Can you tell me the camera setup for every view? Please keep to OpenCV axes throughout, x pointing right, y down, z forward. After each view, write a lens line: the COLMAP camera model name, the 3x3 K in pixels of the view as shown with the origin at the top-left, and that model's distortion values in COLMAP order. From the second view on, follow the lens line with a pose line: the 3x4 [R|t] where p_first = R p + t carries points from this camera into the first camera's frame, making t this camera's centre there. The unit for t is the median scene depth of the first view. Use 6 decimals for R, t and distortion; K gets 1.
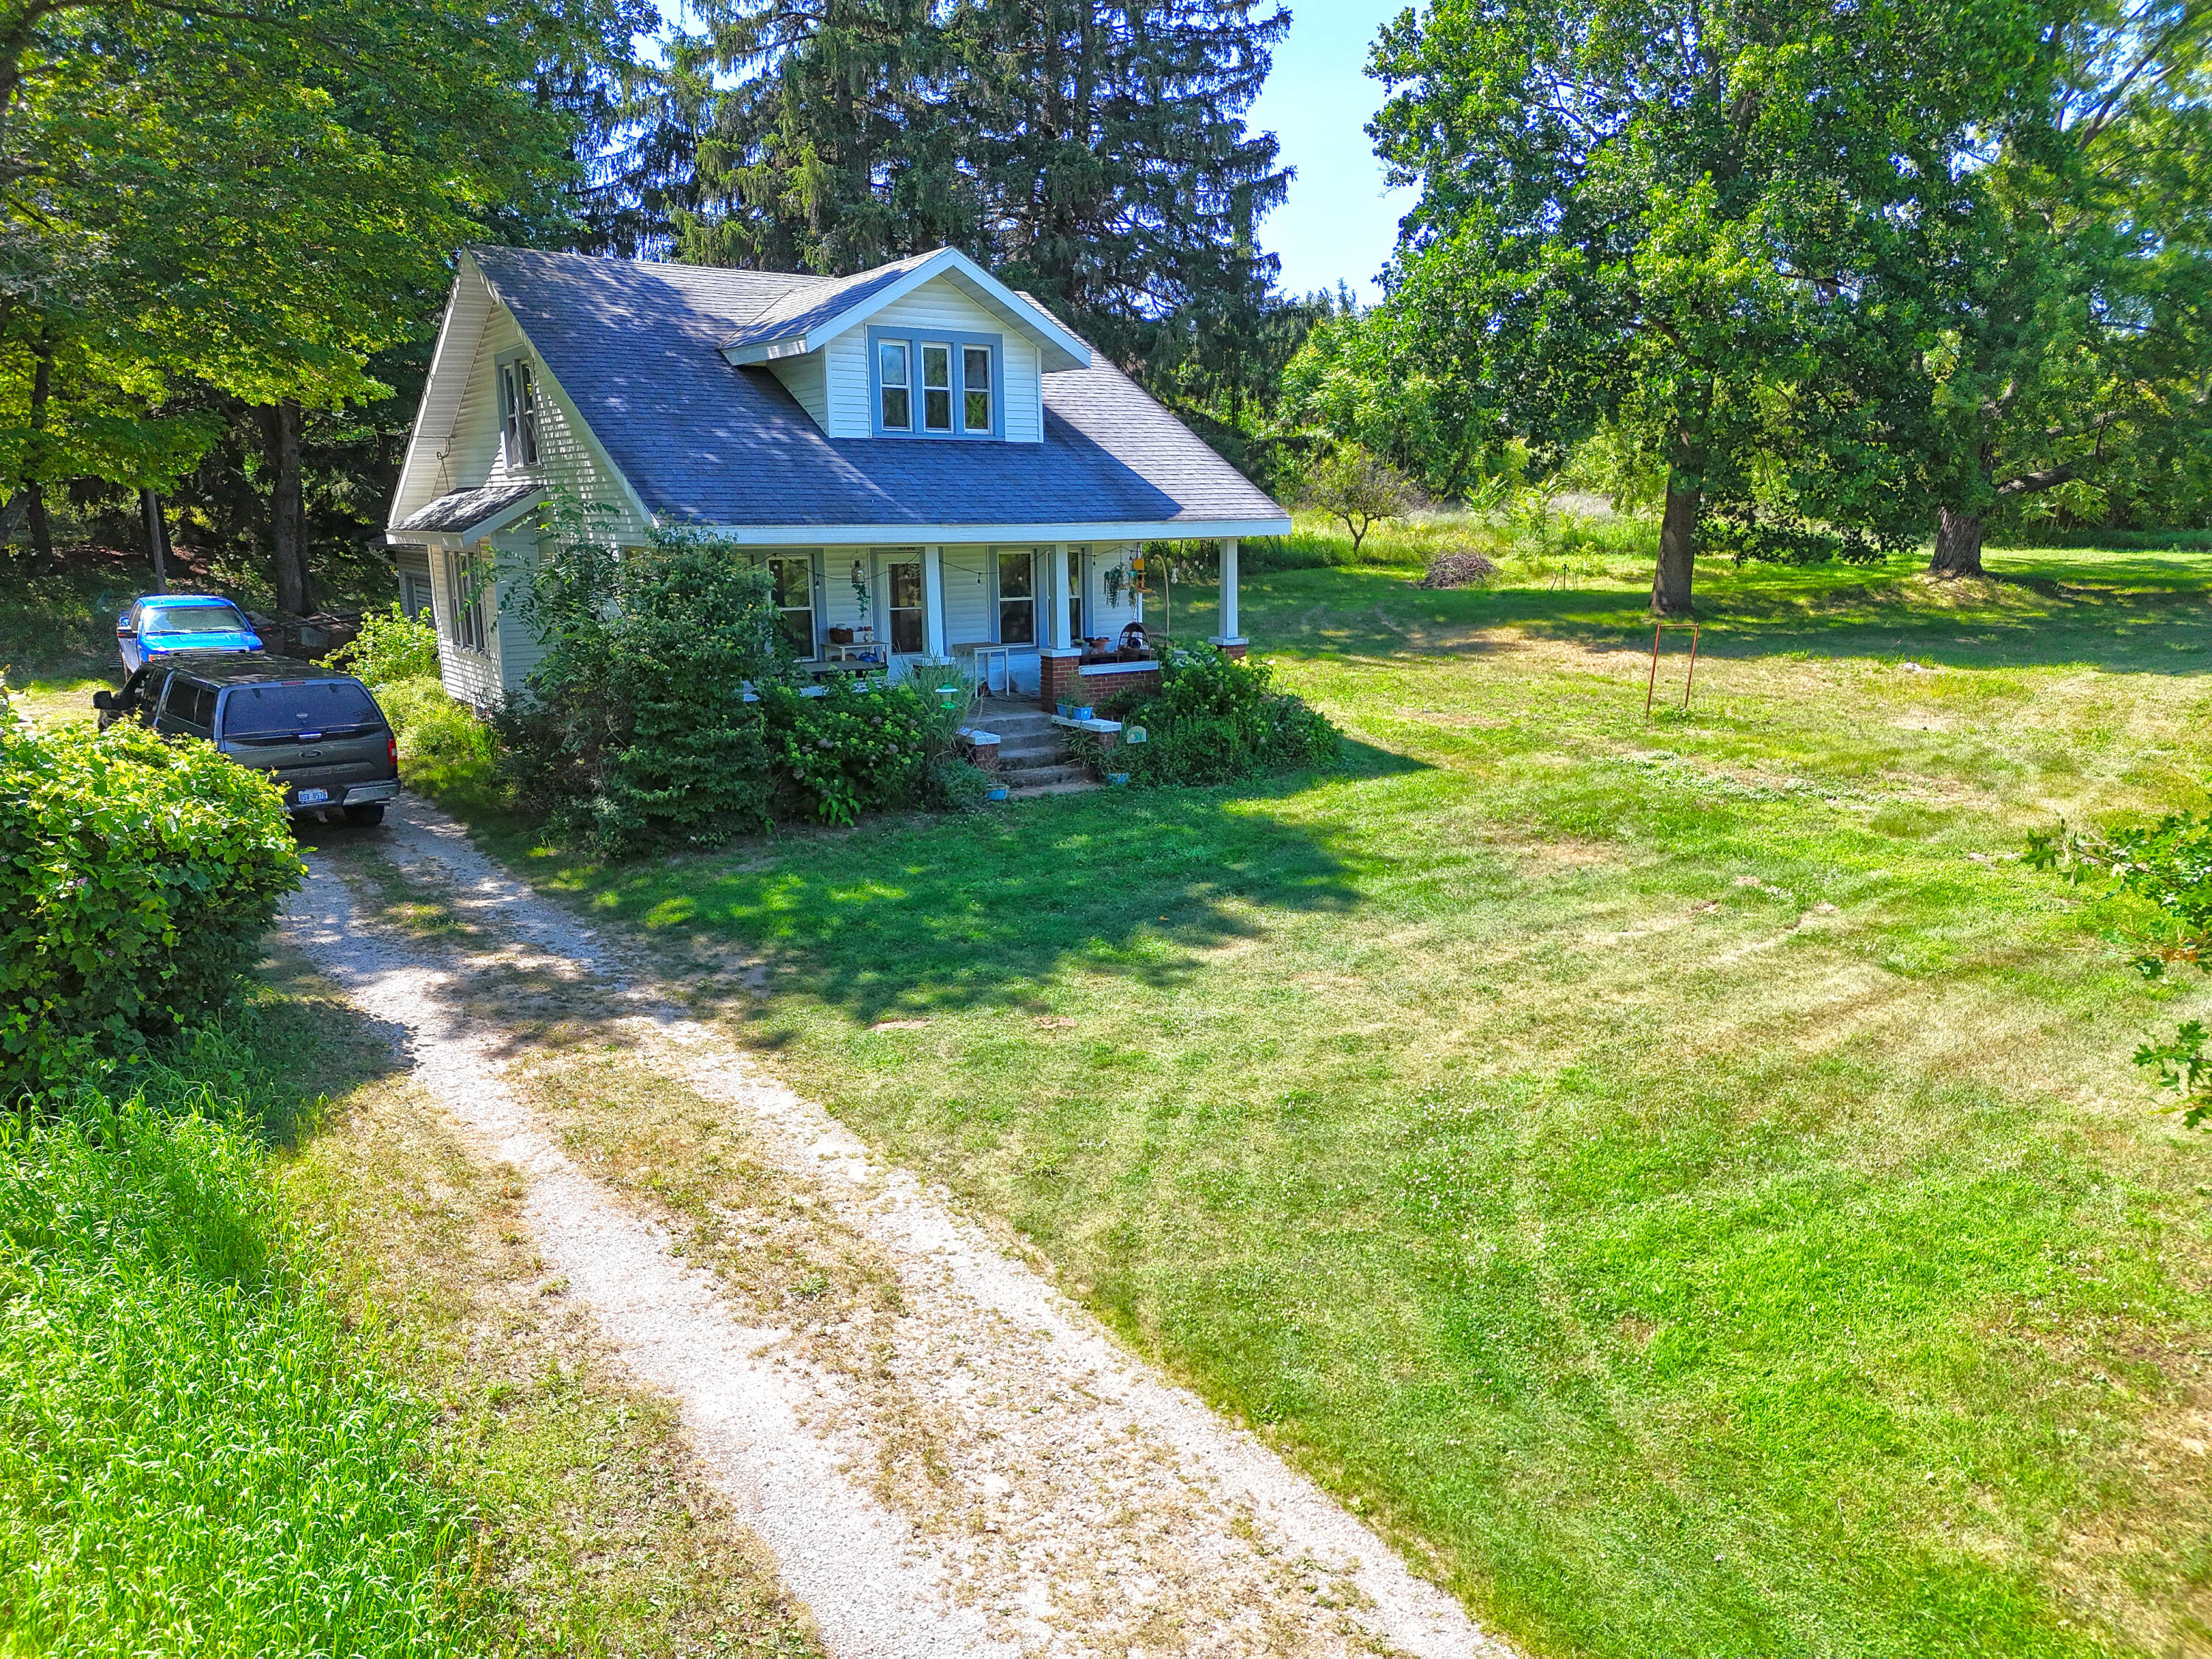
lens RADIAL K [[1543.2, 0, 1096.8], [0, 1543.2, 867.4], [0, 0, 1]] dist [0.016595, -0.007445]
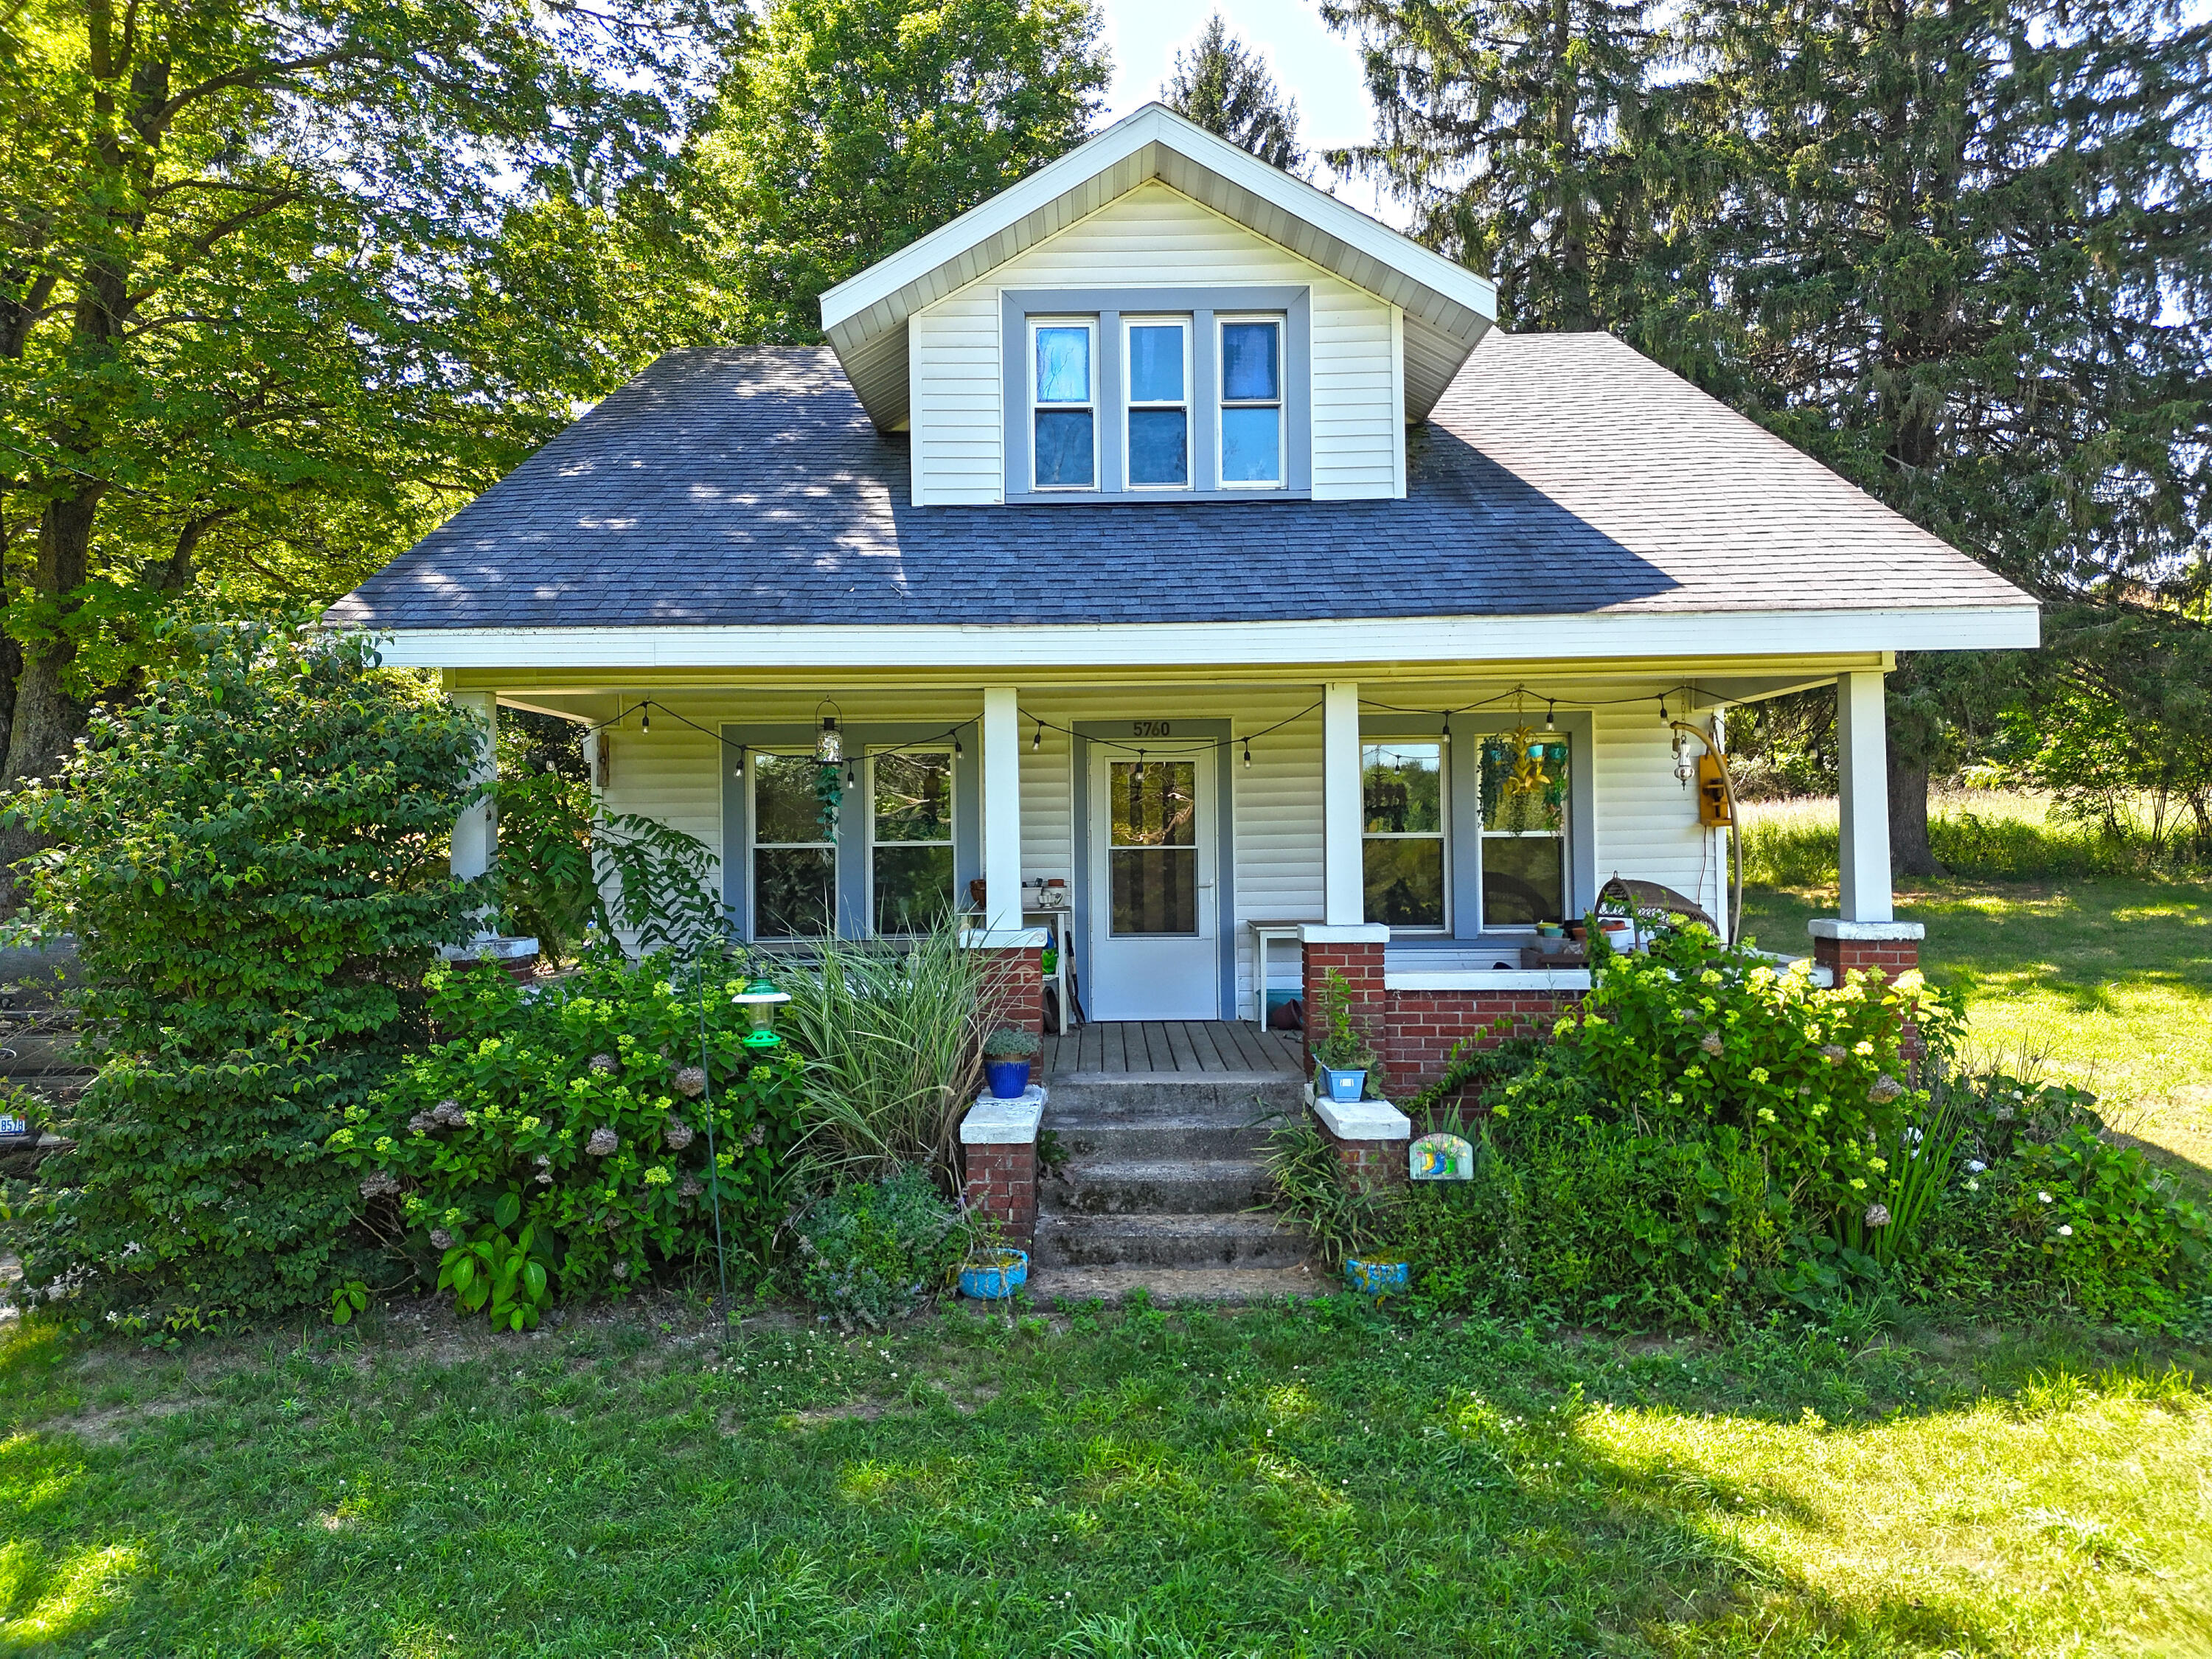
lens RADIAL K [[1543.2, 0, 1084.3], [0, 1543.2, 849.3], [0, 0, 1]] dist [0.016595, -0.007445]
pose [[0.808571, -0.005522, -0.588373, 0.168669], [-0.125671, 0.975262, -0.181856, -0.077655], [0.574821, 0.220985, 0.787874, 0.628477]]
